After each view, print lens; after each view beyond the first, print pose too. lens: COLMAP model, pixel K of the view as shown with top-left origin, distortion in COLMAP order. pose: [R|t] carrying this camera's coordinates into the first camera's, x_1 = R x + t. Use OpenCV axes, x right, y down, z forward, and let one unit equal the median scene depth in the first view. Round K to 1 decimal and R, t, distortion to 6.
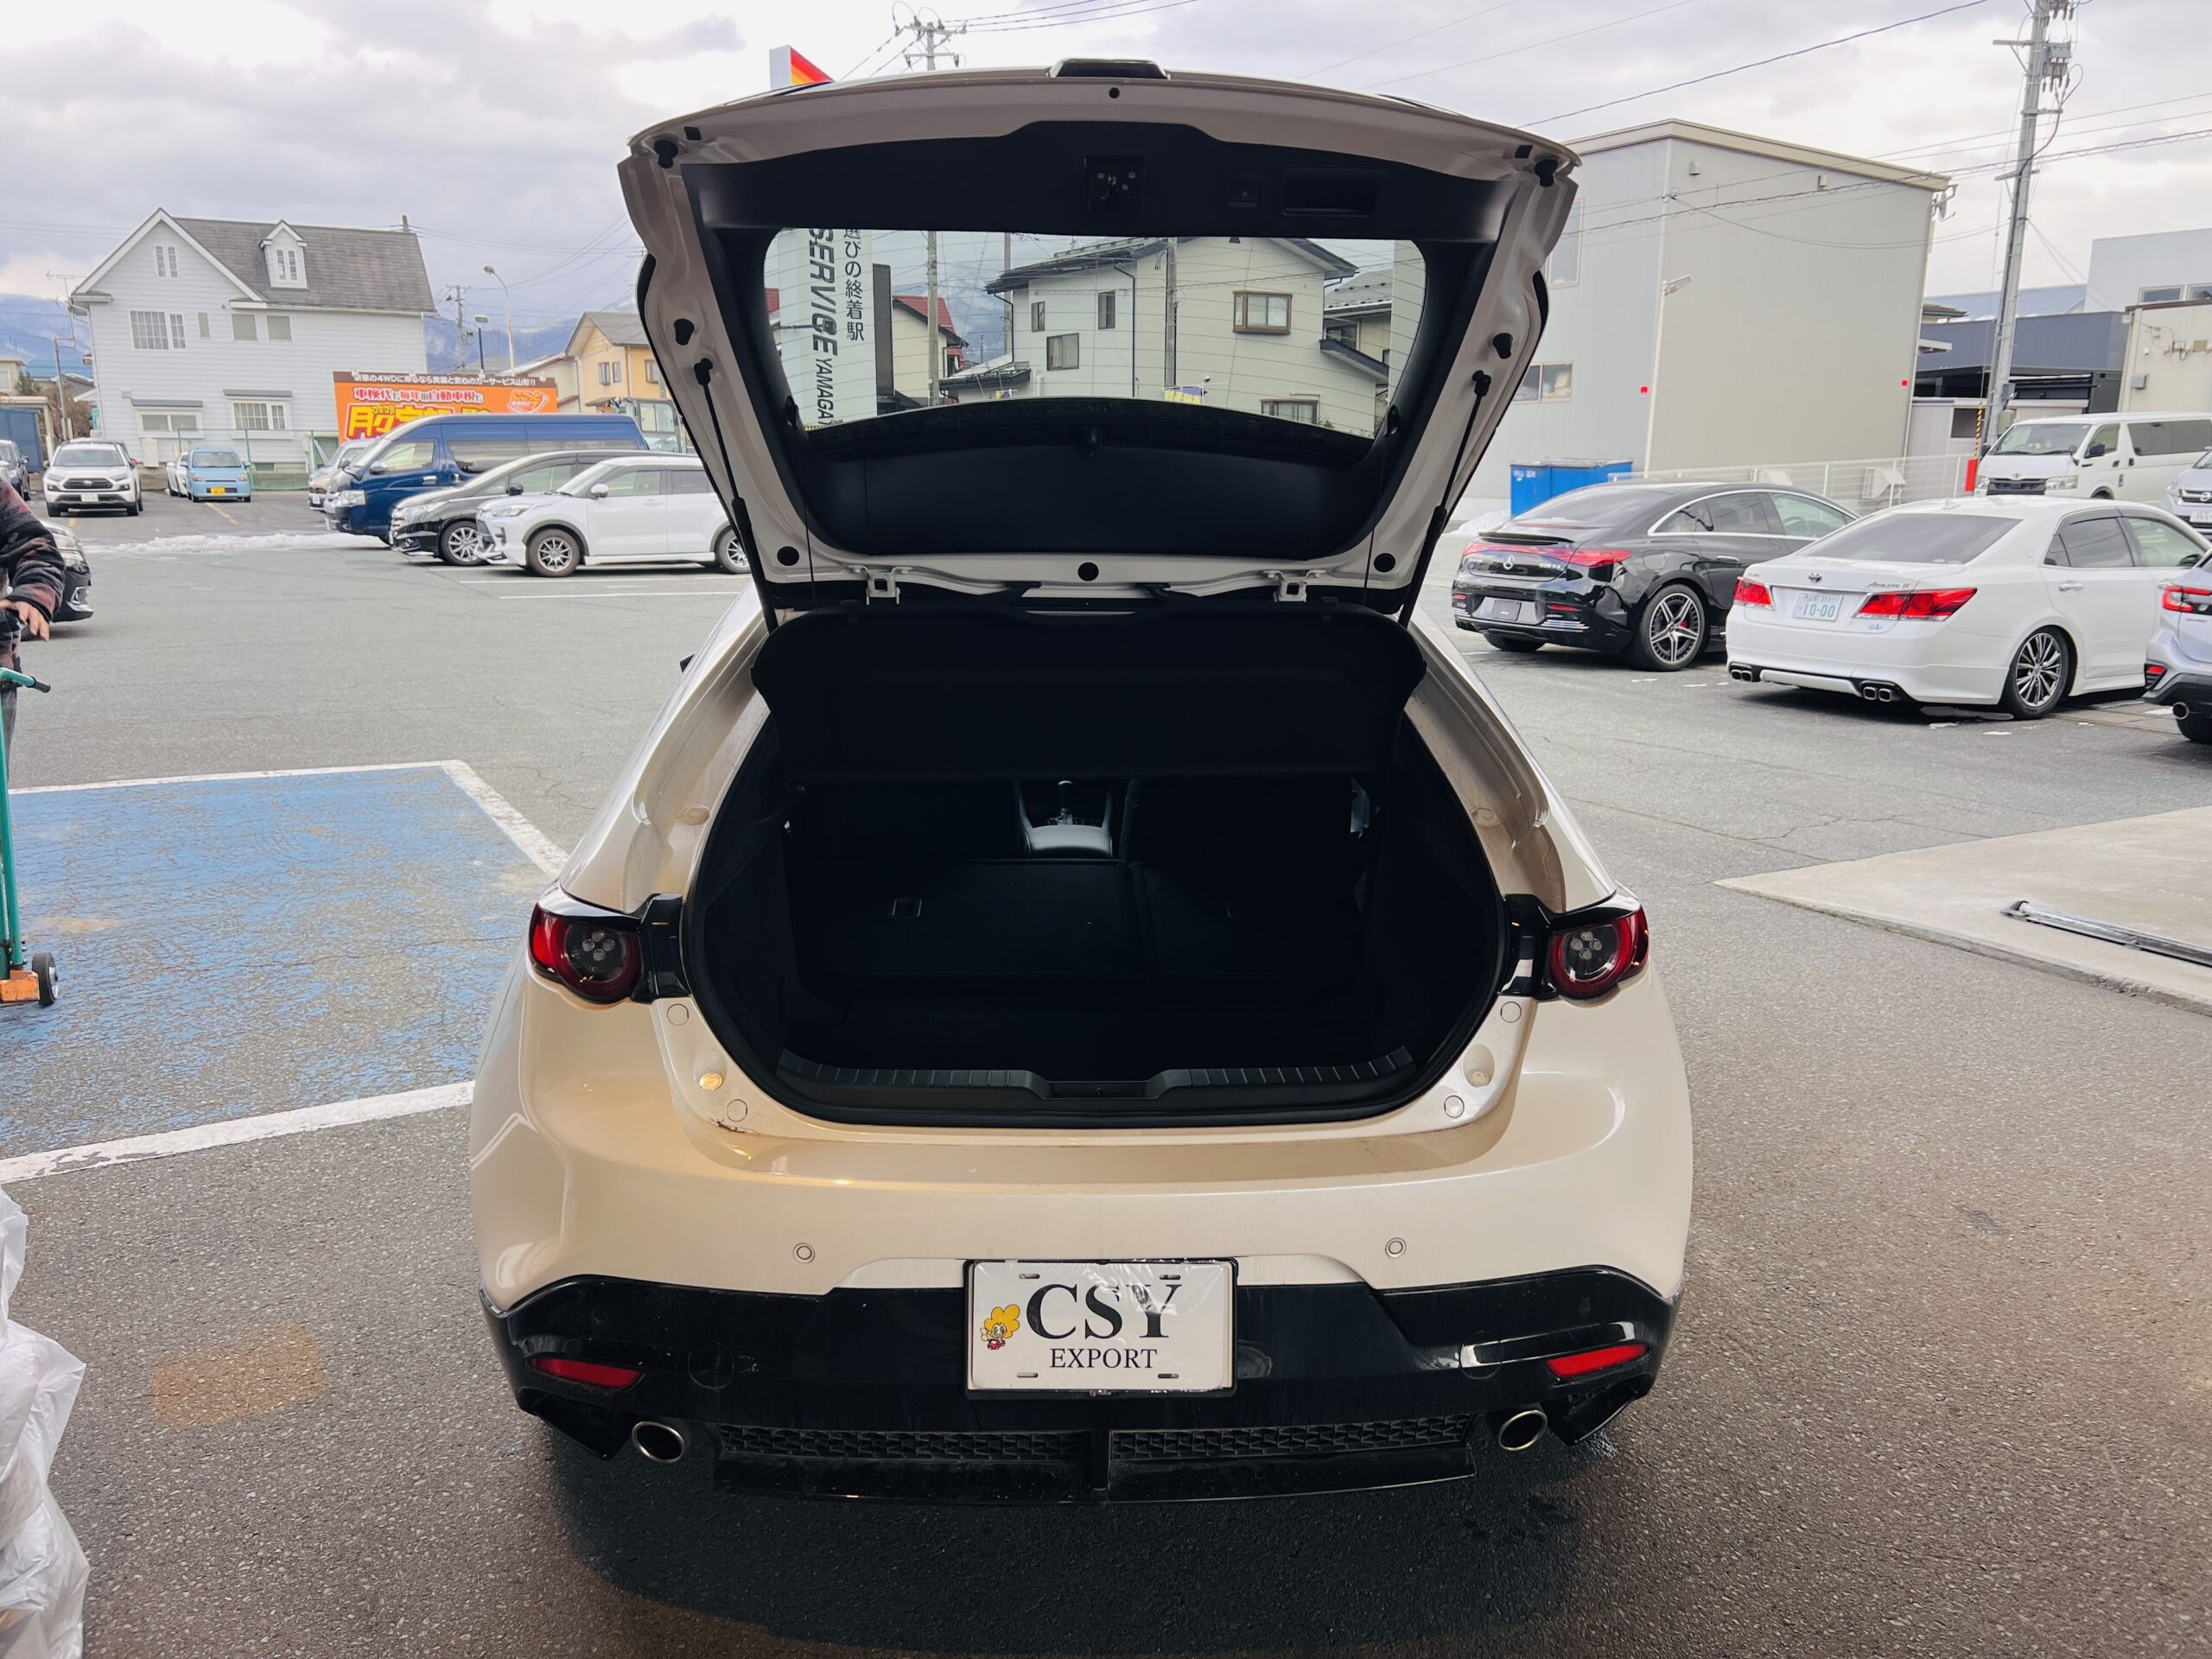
lens RADIAL K [[1674.2, 0, 1101.3], [0, 1674.2, 838.2], [0, 0, 1]] dist [0.068565, -0.081981]
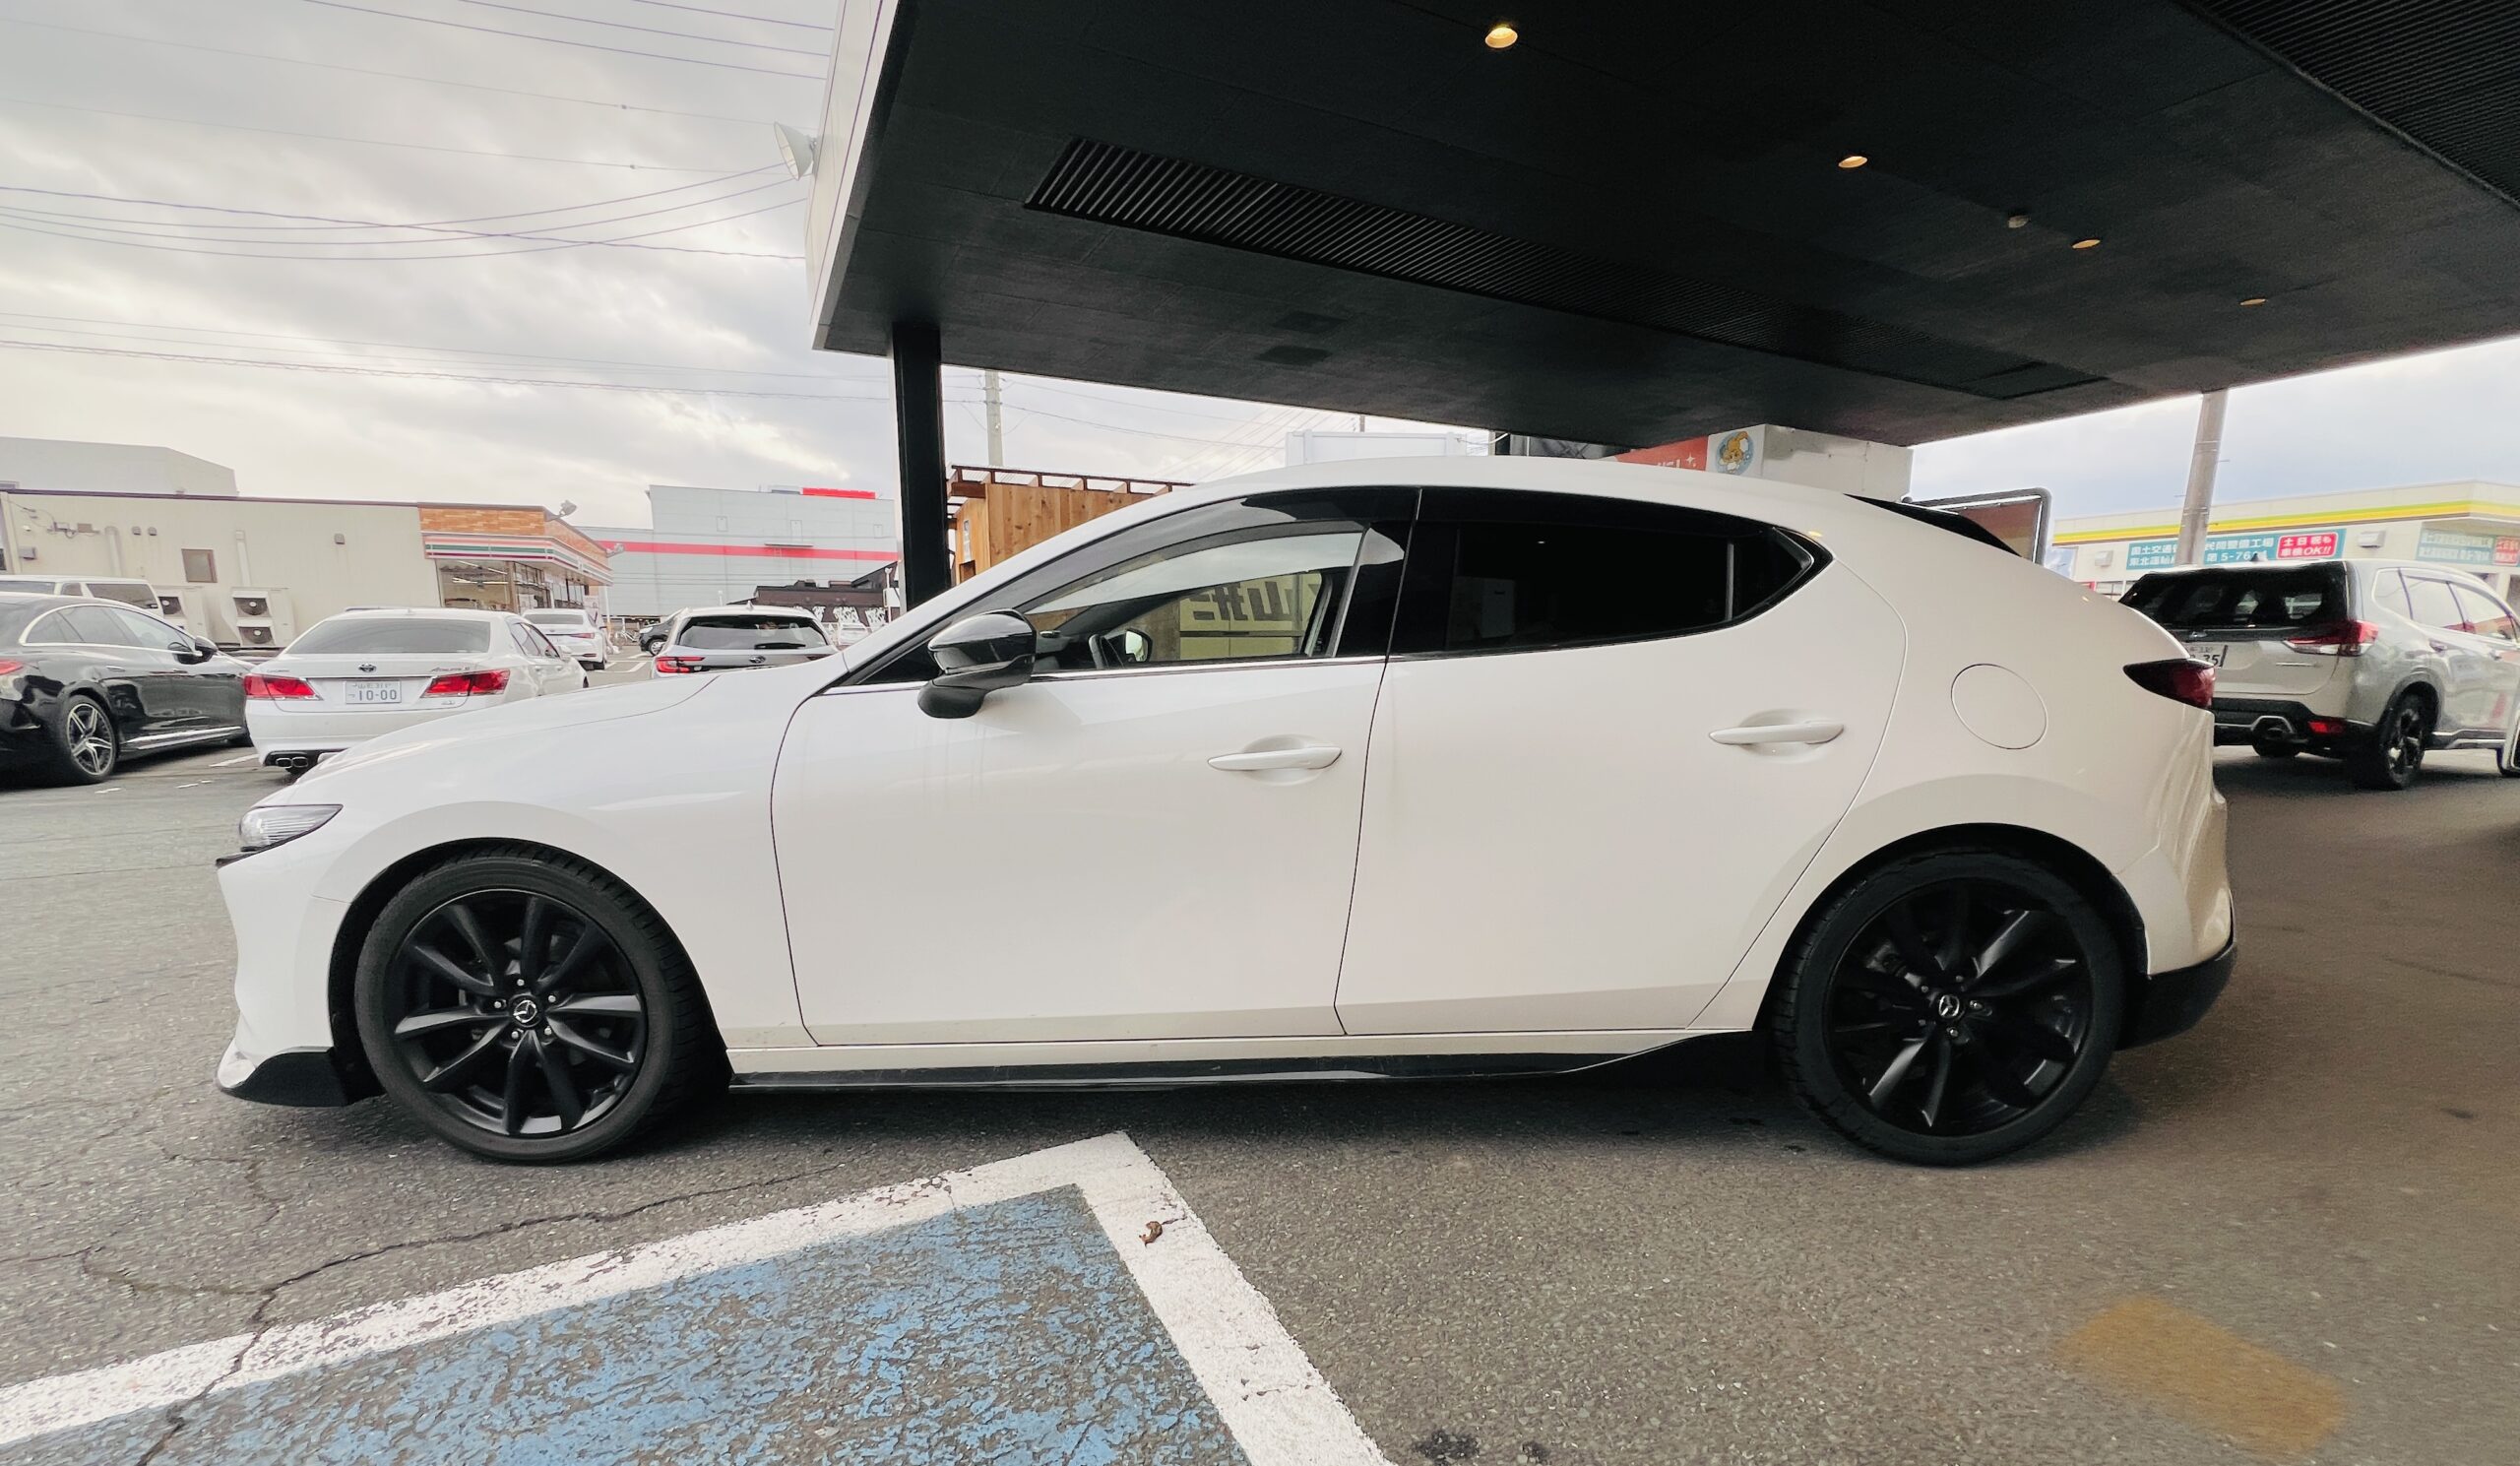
lens RADIAL K [[999.8, 0, 1257.4], [0, 999.8, 821.8], [0, 0, 1]] dist [-0.000280, -0.000370]
pose [[0.038733, -0.183798, 0.982201, -0.098653], [0.221547, 0.960054, 0.170917, -0.012170], [-0.974380, 0.210983, 0.077905, 0.136765]]
